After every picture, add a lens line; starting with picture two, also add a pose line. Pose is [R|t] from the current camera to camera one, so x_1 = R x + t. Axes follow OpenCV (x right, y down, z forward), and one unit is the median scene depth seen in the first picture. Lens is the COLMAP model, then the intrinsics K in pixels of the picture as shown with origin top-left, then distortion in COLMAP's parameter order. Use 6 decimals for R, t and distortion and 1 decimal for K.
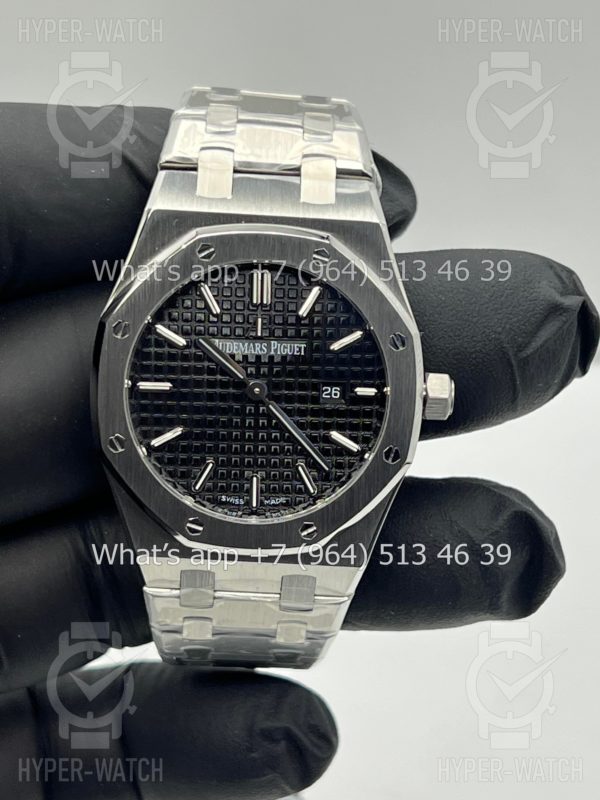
lens RADIAL K [[1837.0, 0, 300.0], [0, 1837.0, 400.0], [0, 0, 1]] dist [0.285650, 0.112240]
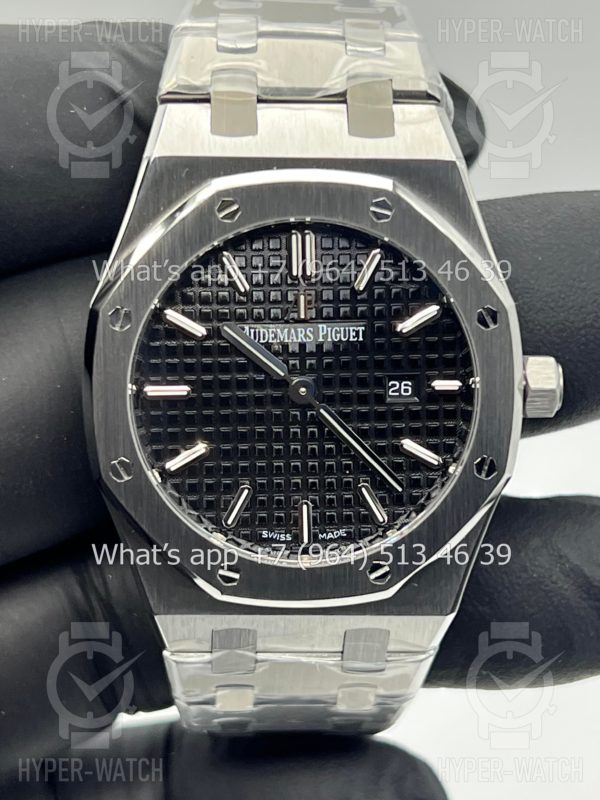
lens RADIAL K [[1837.0, 0, 300.0], [0, 1837.0, 400.0], [0, 0, 1]] dist [0.285650, 0.112240]
pose [[0.998881, -0.045992, 0.011007, -0.032922], [0.045692, 0.998614, 0.026121, -0.020994], [-0.012193, -0.025589, 0.999598, 0.243091]]
